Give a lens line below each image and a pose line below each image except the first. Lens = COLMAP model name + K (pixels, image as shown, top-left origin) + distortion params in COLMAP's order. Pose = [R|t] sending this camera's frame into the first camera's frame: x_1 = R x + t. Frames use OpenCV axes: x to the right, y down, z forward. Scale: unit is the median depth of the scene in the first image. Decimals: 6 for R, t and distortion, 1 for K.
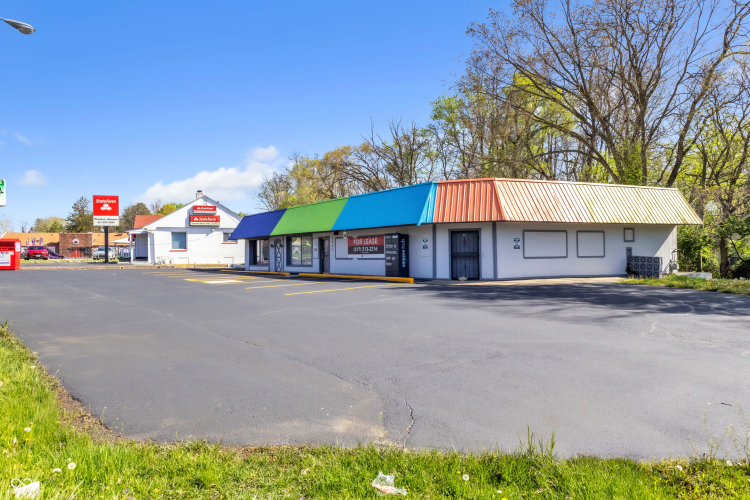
lens RADIAL K [[473.7, 0, 375.0], [0, 473.7, 250.0], [0, 0, 1]] dist [0.004903, -0.001695]
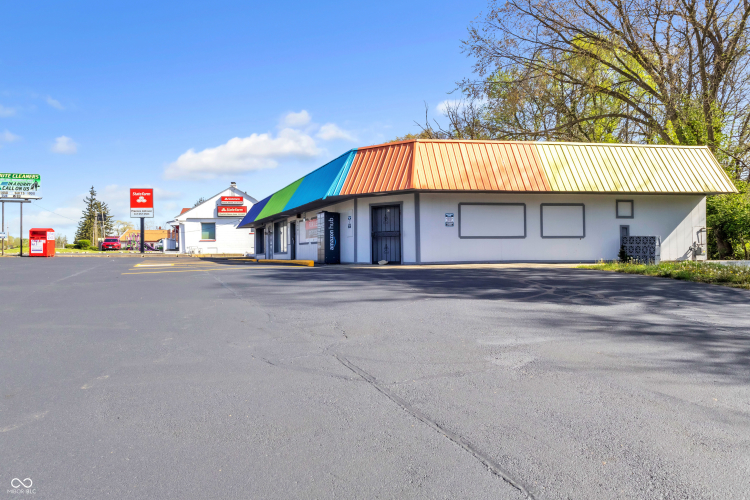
lens RADIAL K [[473.7, 0, 375.0], [0, 473.7, 250.0], [0, 0, 1]] dist [0.004903, -0.001695]
pose [[0.972813, 0.000086, -0.231593, 0.320915], [0.001171, 0.999985, 0.005290, 0.029899], [0.231590, -0.005417, 0.972798, 0.162473]]
